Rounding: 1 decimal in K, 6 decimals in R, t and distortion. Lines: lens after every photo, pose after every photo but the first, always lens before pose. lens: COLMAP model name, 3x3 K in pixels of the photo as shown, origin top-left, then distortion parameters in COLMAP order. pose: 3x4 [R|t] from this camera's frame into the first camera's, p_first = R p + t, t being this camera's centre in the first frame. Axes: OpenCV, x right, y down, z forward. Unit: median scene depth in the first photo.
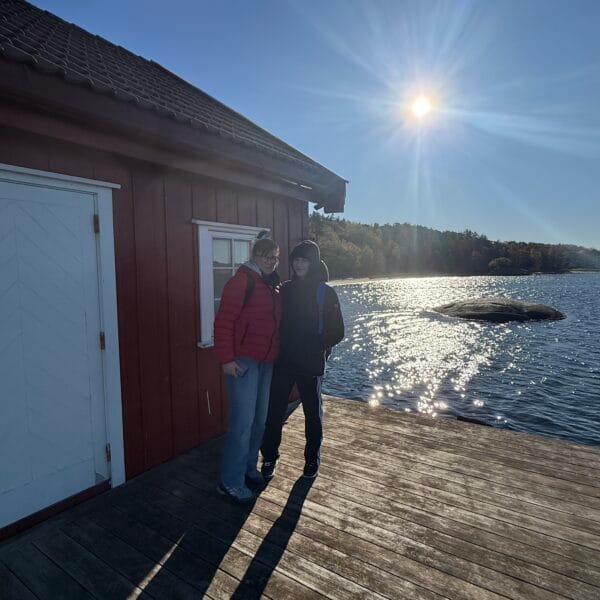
lens RADIAL K [[392.2, 0, 300.0], [0, 392.2, 300.0], [0, 0, 1]] dist [-0.002070, -0.000612]
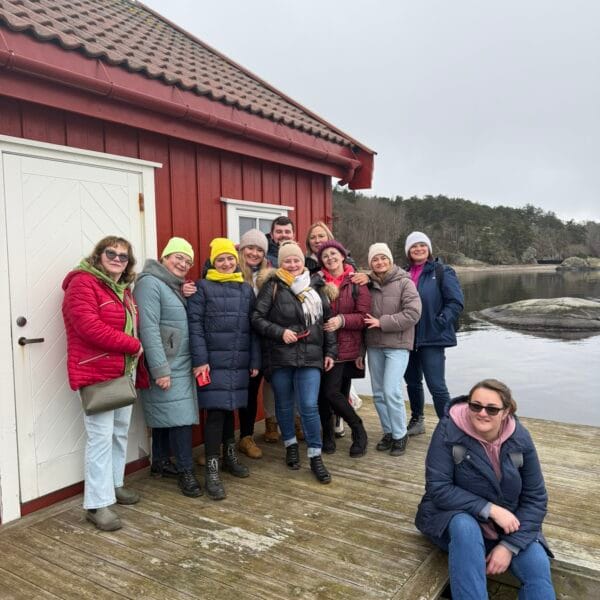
lens RADIAL K [[547.0, 0, 299.7], [0, 547.0, 311.3], [0, 0, 1]] dist [0.172281, -0.345571]
pose [[0.999893, -0.002500, 0.014404, -0.097207], [0.002329, 0.999927, 0.011886, 0.056670], [-0.014433, -0.011851, 0.999826, -0.355899]]
